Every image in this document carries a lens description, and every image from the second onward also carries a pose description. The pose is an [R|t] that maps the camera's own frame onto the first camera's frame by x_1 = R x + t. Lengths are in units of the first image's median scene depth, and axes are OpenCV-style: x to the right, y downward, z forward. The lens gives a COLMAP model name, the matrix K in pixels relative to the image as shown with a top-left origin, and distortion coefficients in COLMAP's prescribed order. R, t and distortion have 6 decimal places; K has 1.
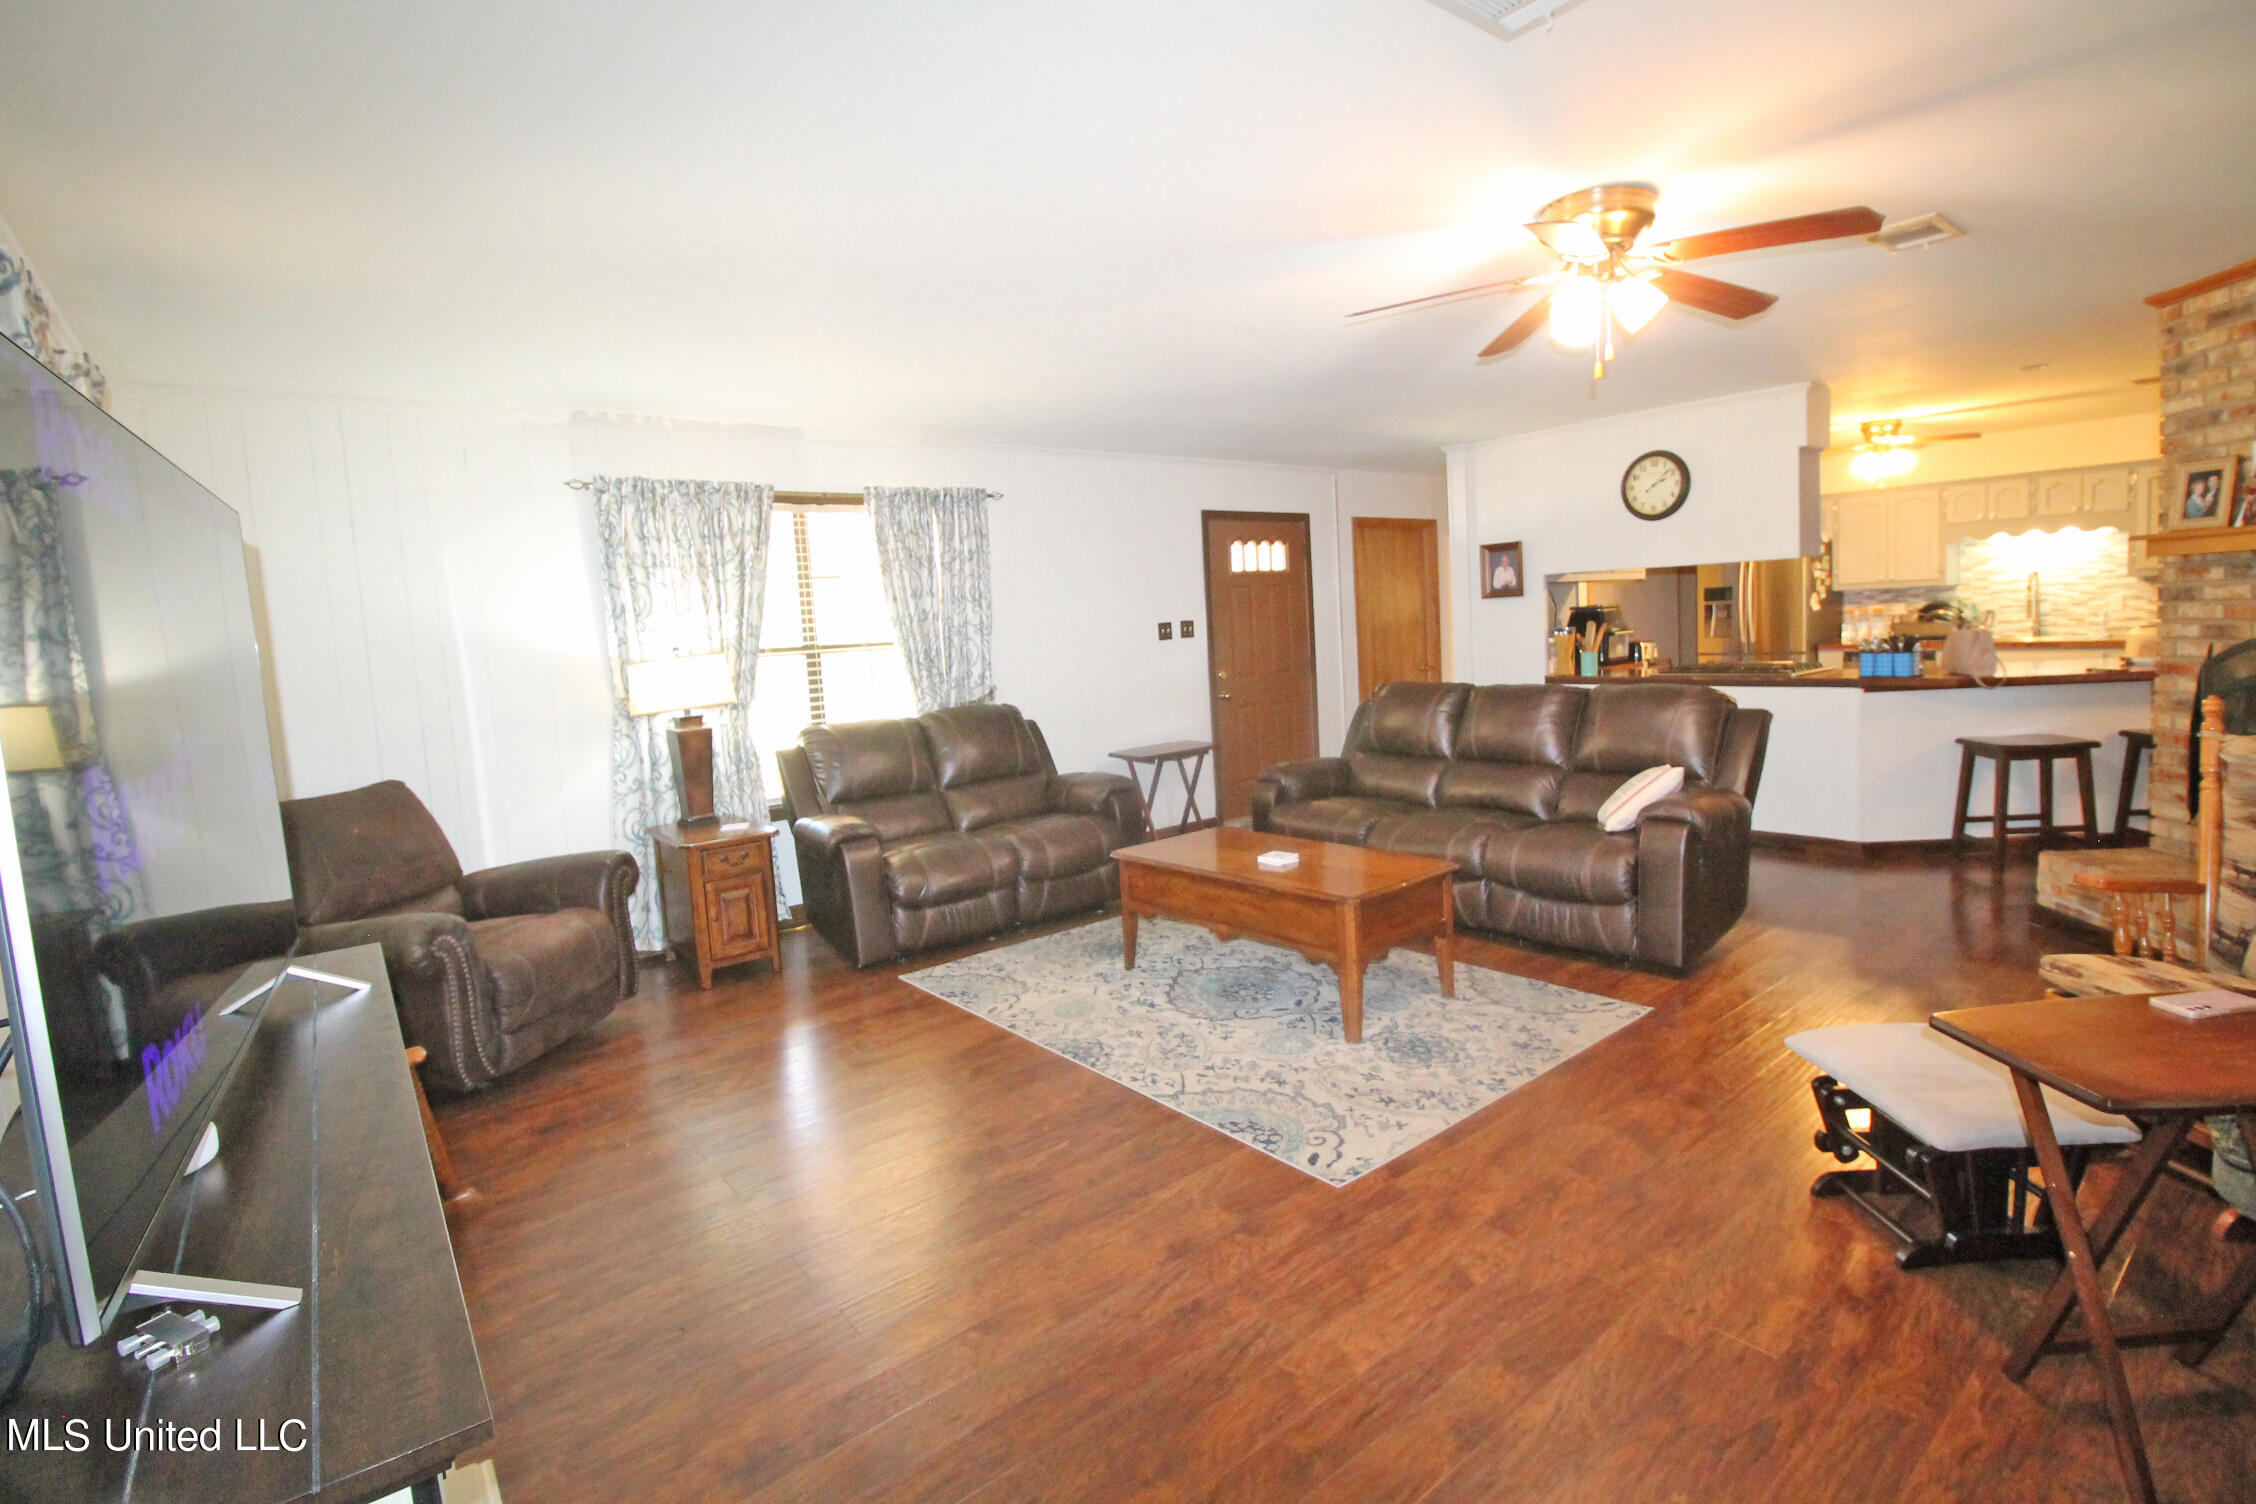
lens RADIAL K [[1071.3, 0, 1134.6], [0, 1071.3, 731.7], [0, 0, 1]] dist [-0.000721, -0.015469]
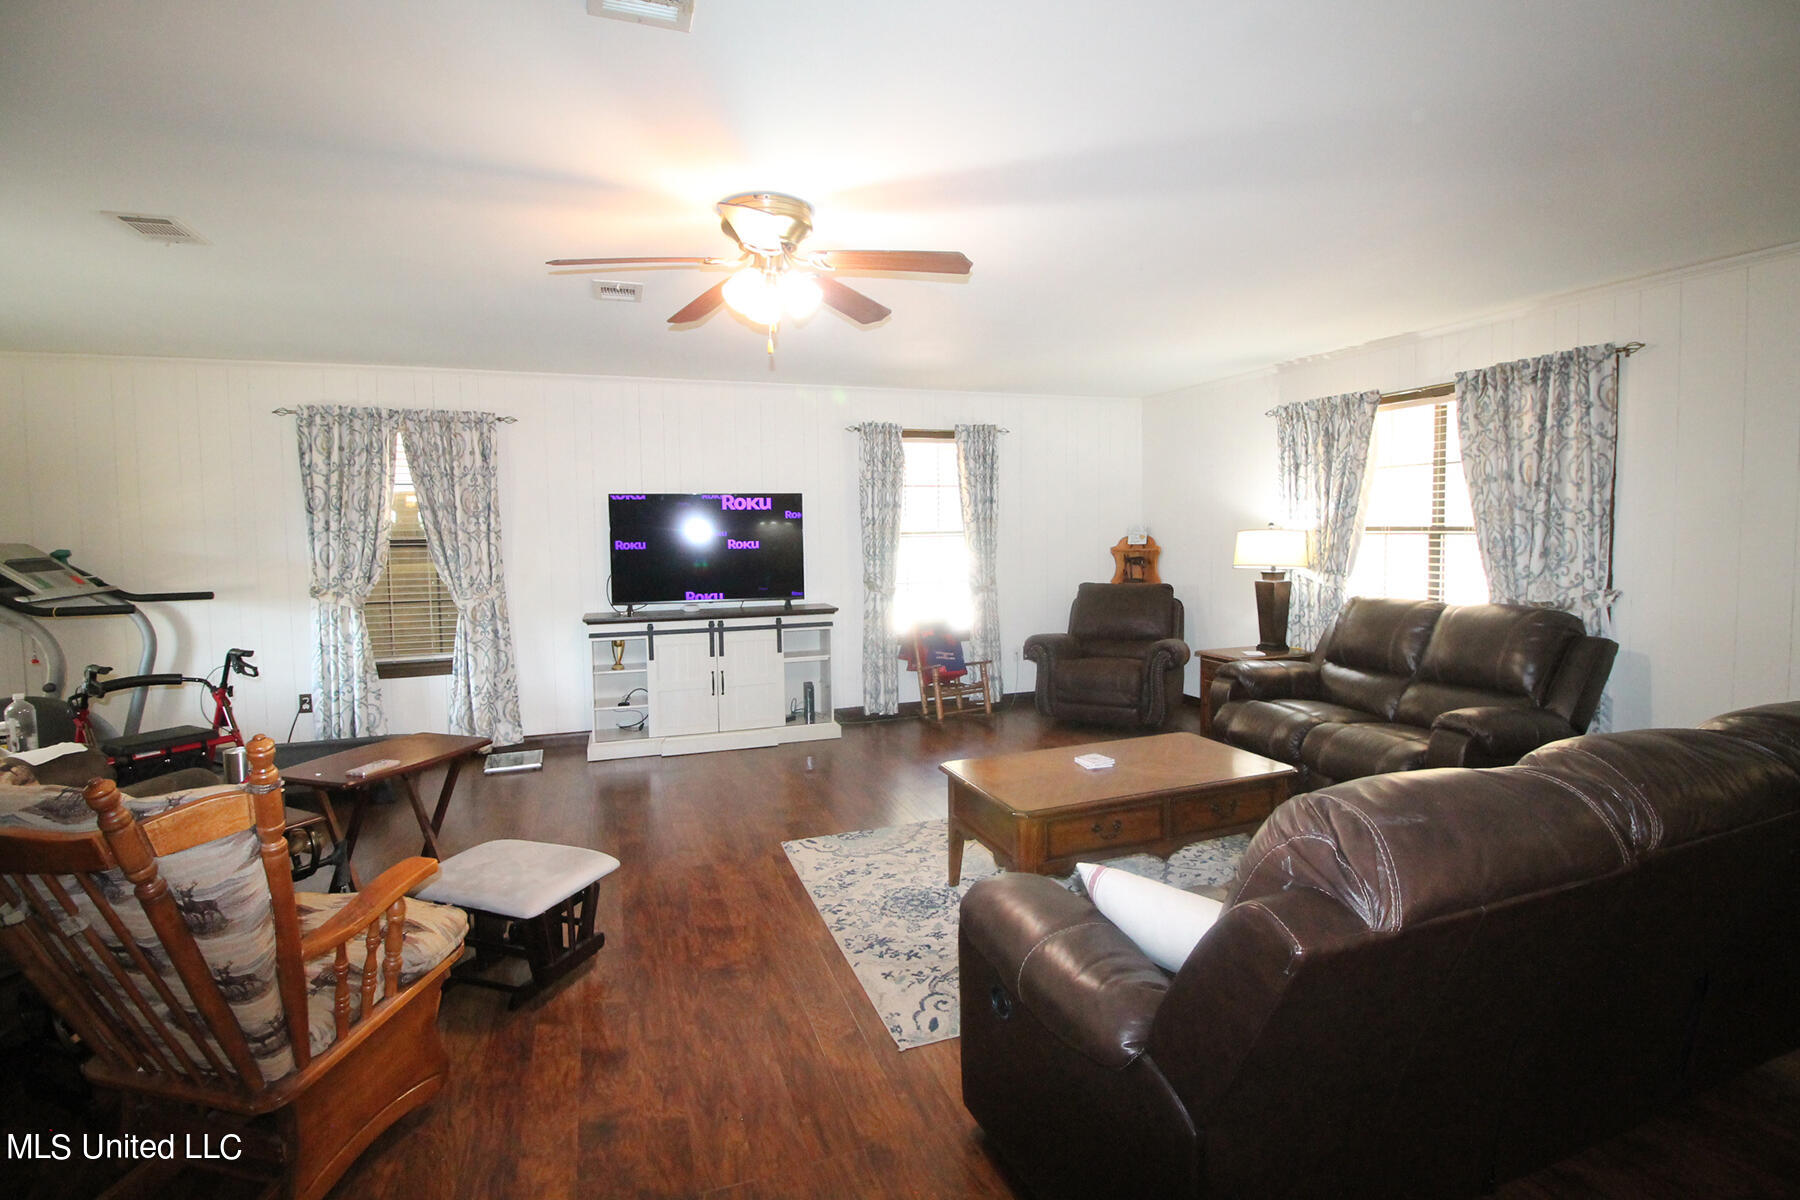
lens RADIAL K [[854.7, 0, 905.2], [0, 854.7, 583.8], [0, 0, 1]] dist [-0.000721, -0.015469]
pose [[-0.331295, 0.125858, -0.935095, 1.047014], [-0.065199, 0.985641, 0.155761, -0.186523], [0.941272, 0.112570, -0.318332, 1.178240]]
